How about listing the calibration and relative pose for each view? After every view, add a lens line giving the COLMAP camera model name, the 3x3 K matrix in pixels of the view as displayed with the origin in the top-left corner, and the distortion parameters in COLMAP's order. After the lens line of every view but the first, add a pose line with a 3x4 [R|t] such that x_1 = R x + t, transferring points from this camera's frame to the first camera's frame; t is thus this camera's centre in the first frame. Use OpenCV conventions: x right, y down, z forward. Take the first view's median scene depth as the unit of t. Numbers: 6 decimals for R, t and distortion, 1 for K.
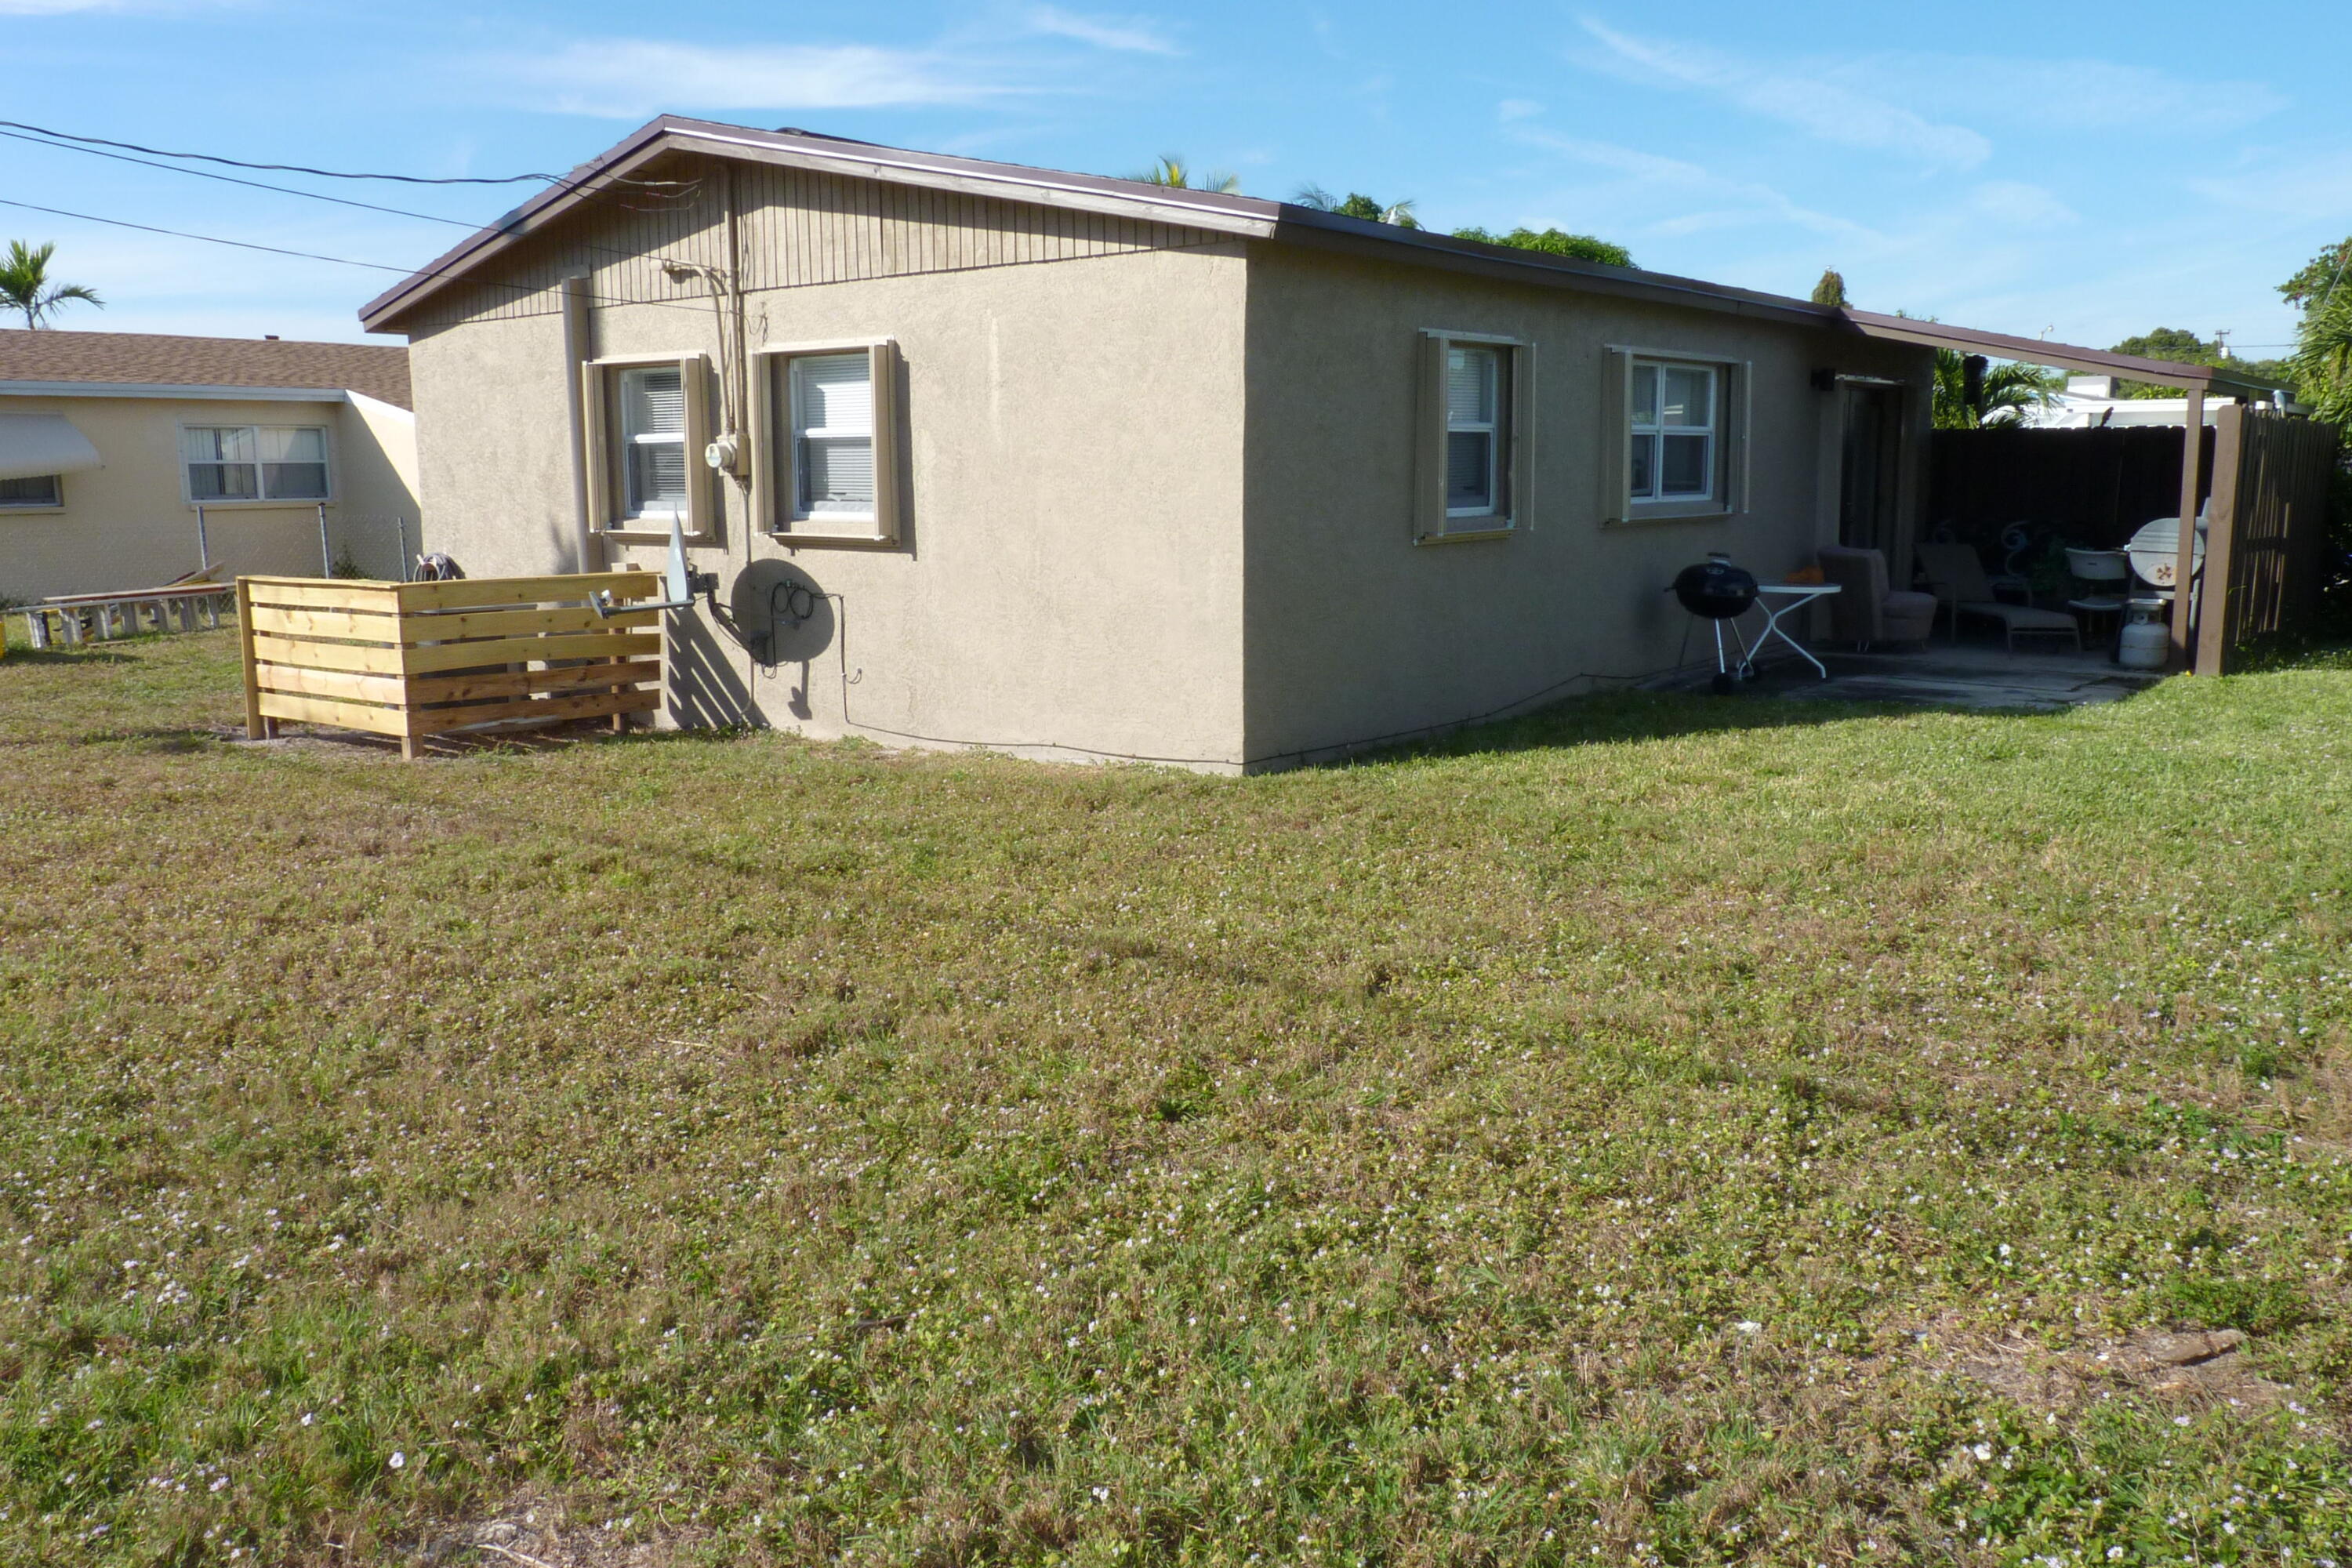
lens RADIAL K [[1918.1, 0, 1180.1], [0, 1918.1, 777.8], [0, 0, 1]] dist [0.003966, -0.002861]
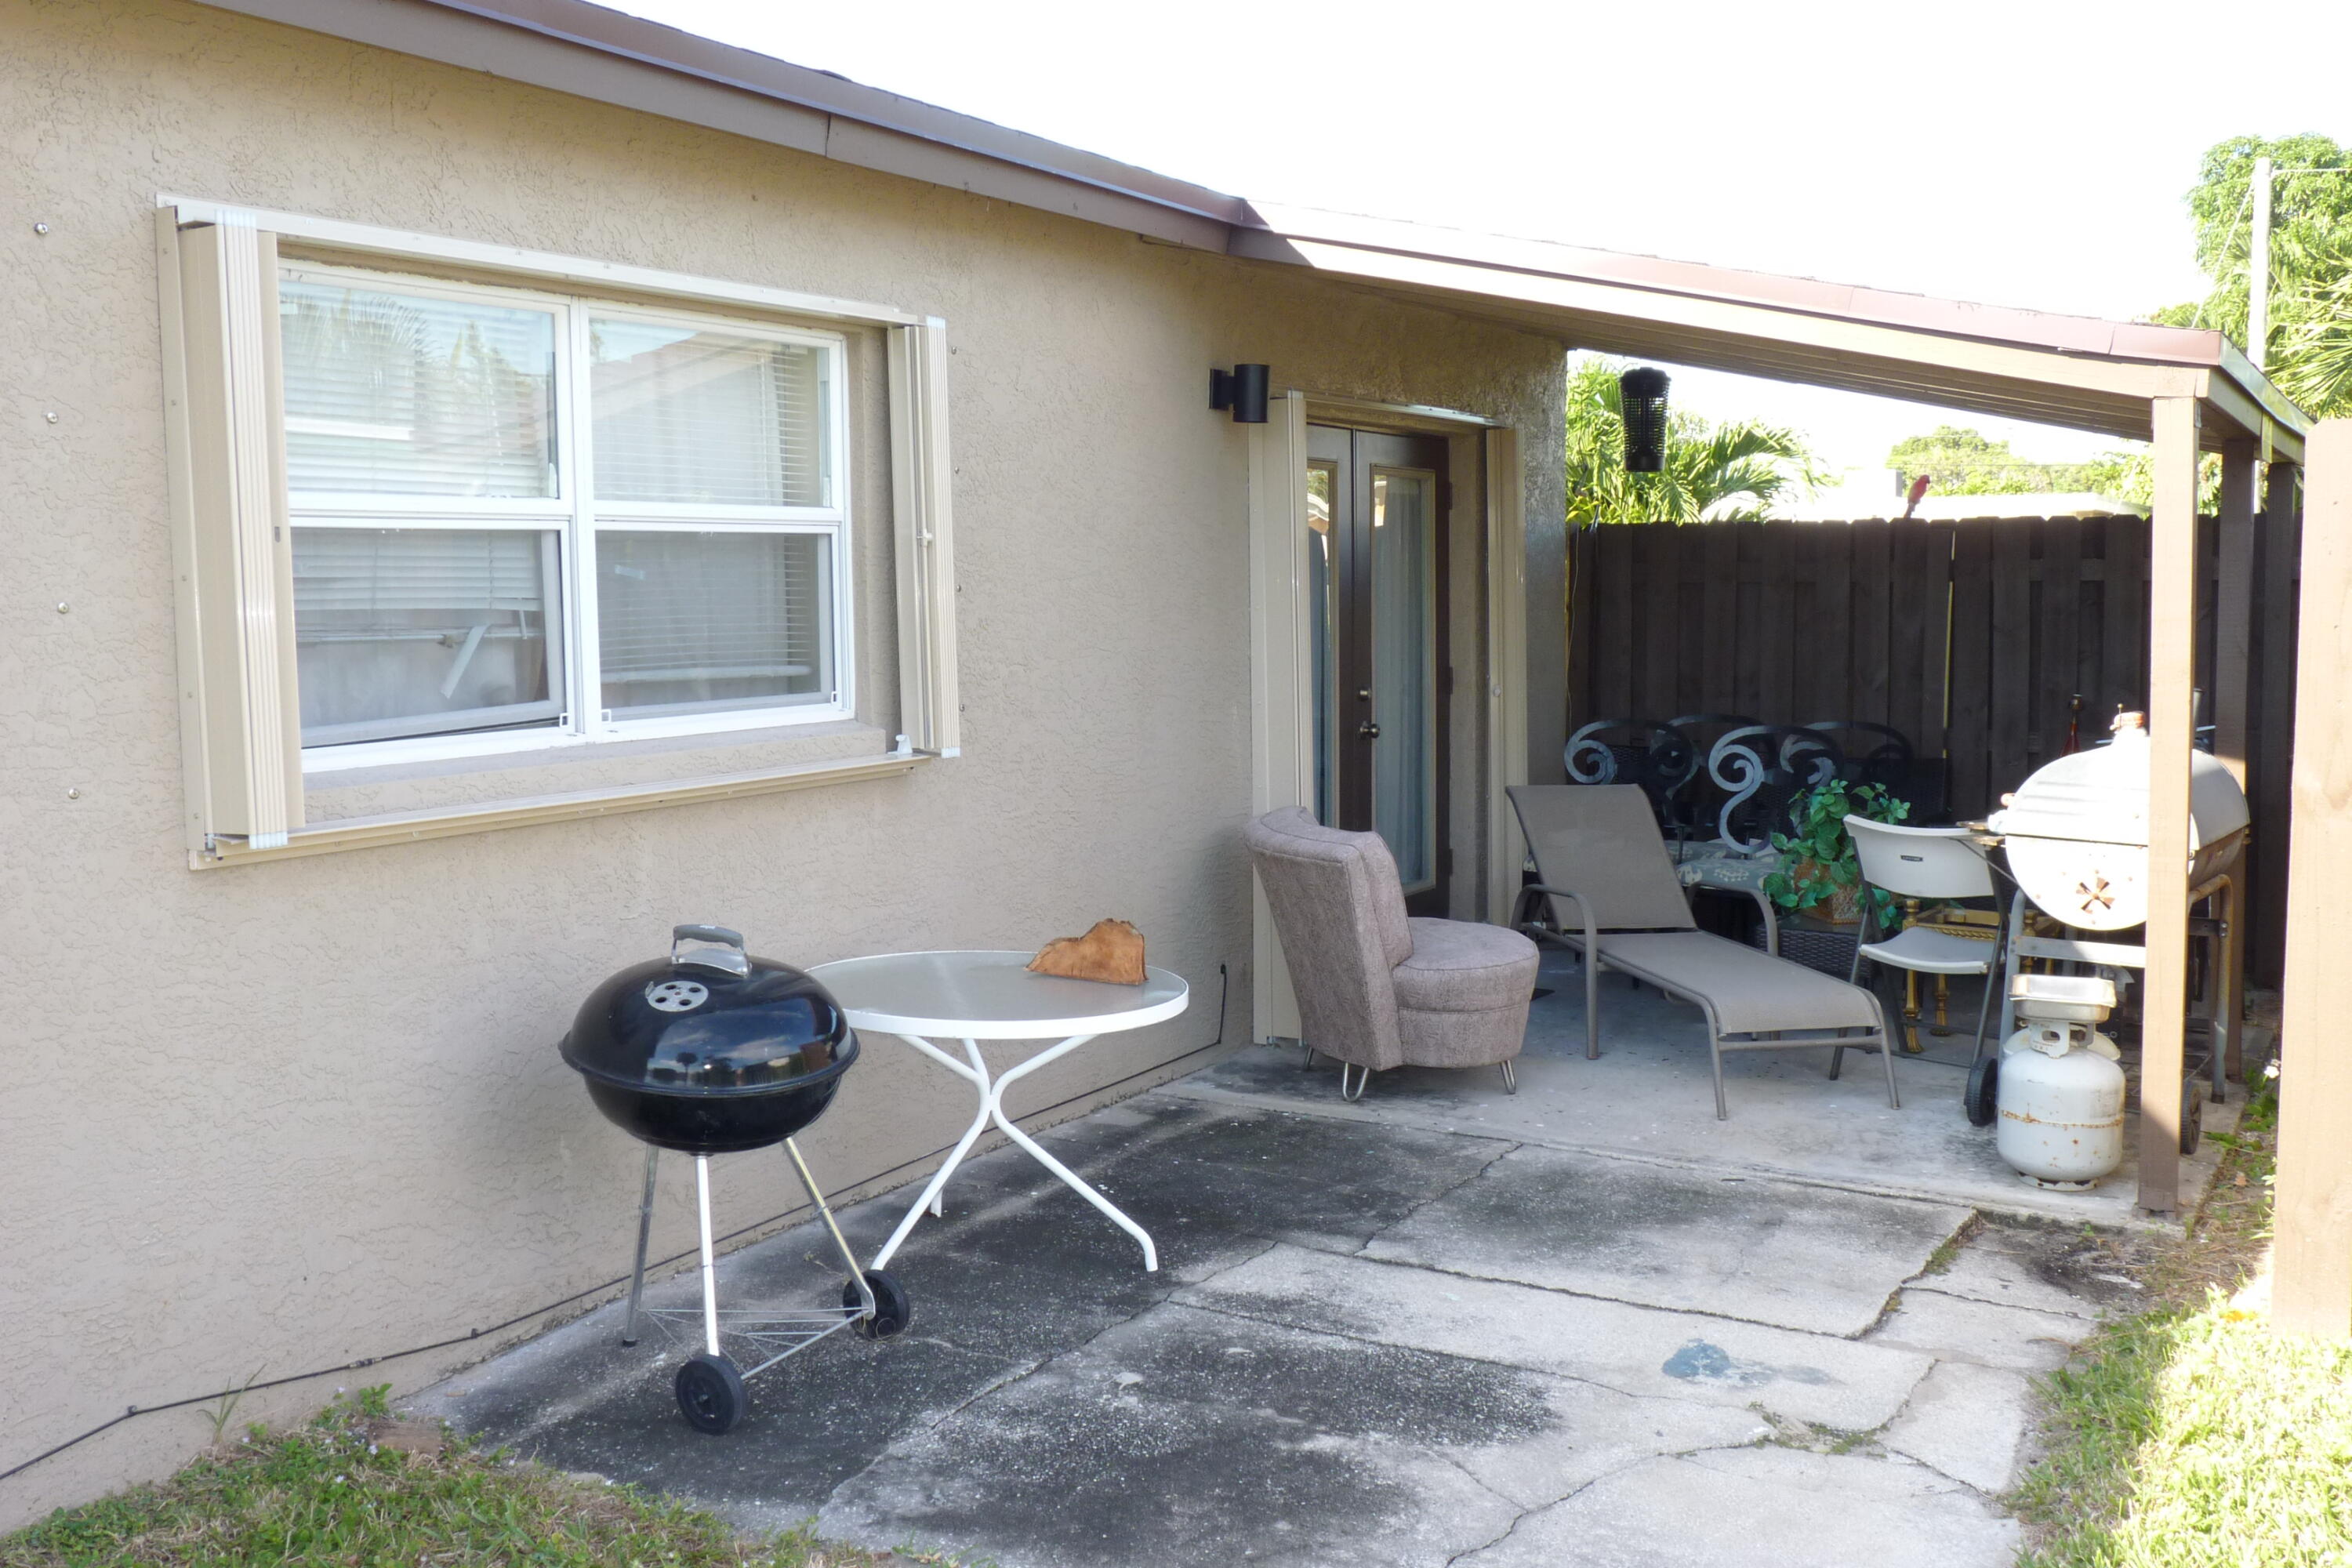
lens RADIAL K [[2209.8, 0, 1172.3], [0, 2209.8, 782.6], [0, 0, 1]] dist [-0.011712, 0.000000]
pose [[0.991361, -0.016517, 0.130116, 0.277042], [0.025677, 0.997284, -0.069038, -0.103000], [-0.128622, 0.071782, 0.989092, 0.593349]]
